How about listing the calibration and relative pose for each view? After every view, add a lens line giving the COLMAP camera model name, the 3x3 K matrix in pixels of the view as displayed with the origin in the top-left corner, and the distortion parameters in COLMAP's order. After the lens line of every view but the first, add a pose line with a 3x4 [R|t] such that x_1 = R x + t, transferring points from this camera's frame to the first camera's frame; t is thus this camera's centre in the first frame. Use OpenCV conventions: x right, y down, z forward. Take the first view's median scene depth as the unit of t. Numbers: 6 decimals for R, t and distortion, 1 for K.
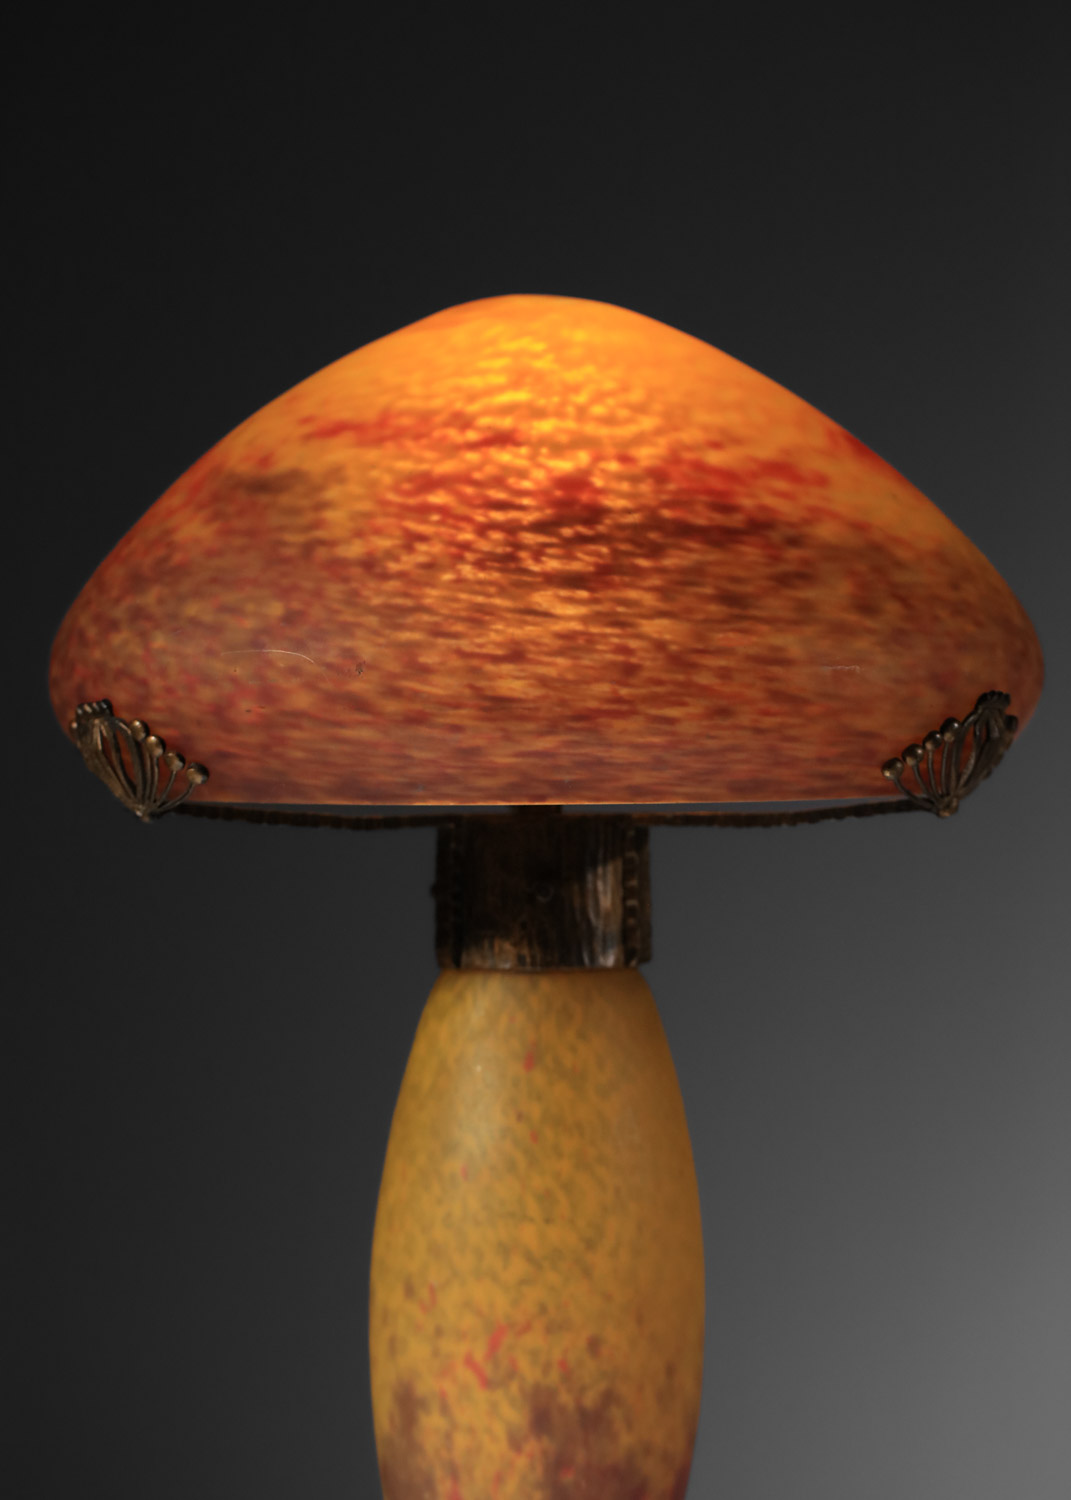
lens RADIAL K [[8169.8, 0, 494.8], [0, 8169.8, 637.8], [0, 0, 1]] dist [0.508721, 0.000000]
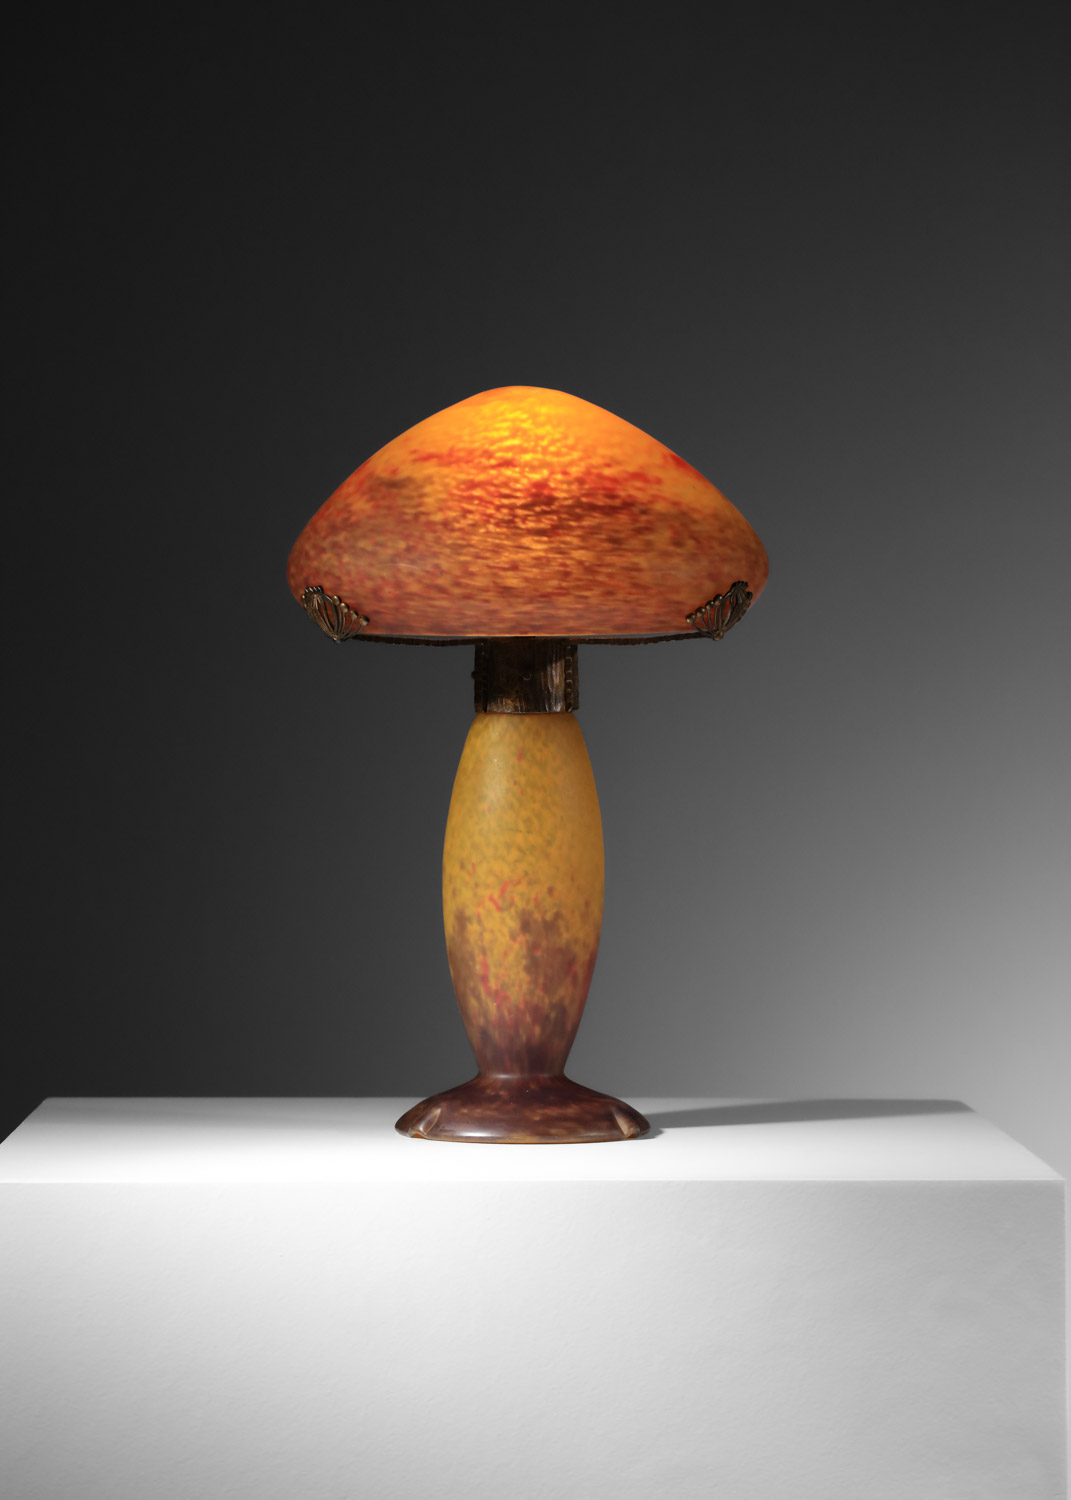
lens RADIAL K [[8169.8, 0, 540.5], [0, 8169.8, 749.0], [0, 0, 1]] dist [0.508721, 0.000000]
pose [[0.999967, -0.000529, 0.008163, -0.007799], [0.000179, 0.999080, 0.042885, -0.041089], [-0.008178, -0.042882, 0.999047, -1.122373]]
